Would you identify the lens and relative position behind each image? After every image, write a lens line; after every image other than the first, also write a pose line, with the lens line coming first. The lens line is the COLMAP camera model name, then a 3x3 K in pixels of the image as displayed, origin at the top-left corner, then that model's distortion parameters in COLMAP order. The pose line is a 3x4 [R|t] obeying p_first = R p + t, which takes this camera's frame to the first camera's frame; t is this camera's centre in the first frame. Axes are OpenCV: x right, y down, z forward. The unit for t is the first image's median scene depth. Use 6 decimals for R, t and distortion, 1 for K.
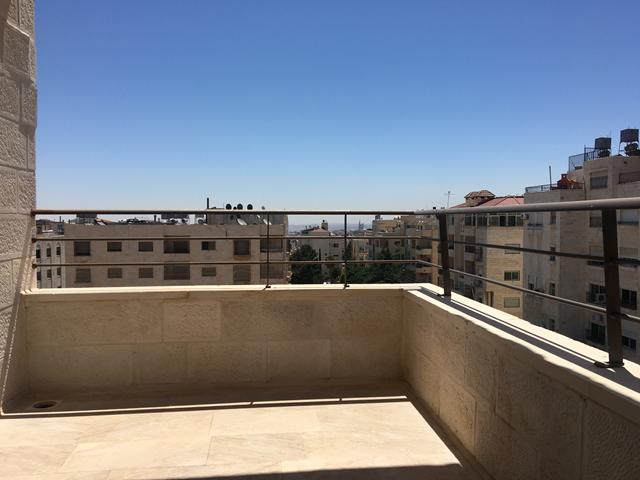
lens RADIAL K [[536.8, 0, 320.1], [0, 536.8, 237.8], [0, 0, 1]] dist [0.082548, -0.120416]
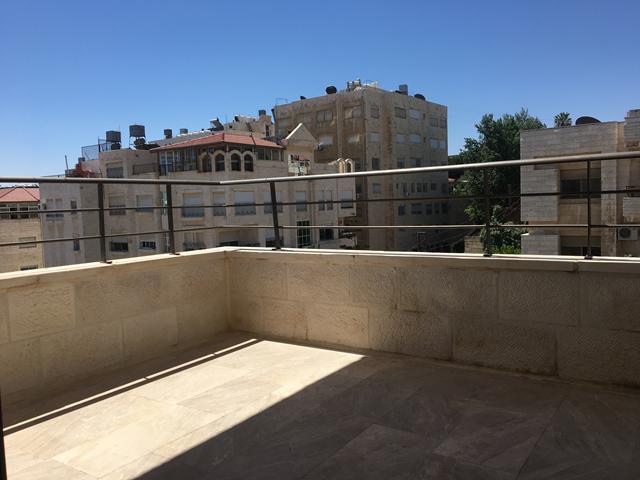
lens RADIAL K [[536.8, 0, 320.1], [0, 536.8, 237.8], [0, 0, 1]] dist [0.082548, -0.120416]
pose [[0.647053, -0.072762, 0.758965, -0.588123], [0.060764, 0.997191, 0.043796, 0.032043], [-0.760020, 0.017779, 0.649657, 0.128573]]
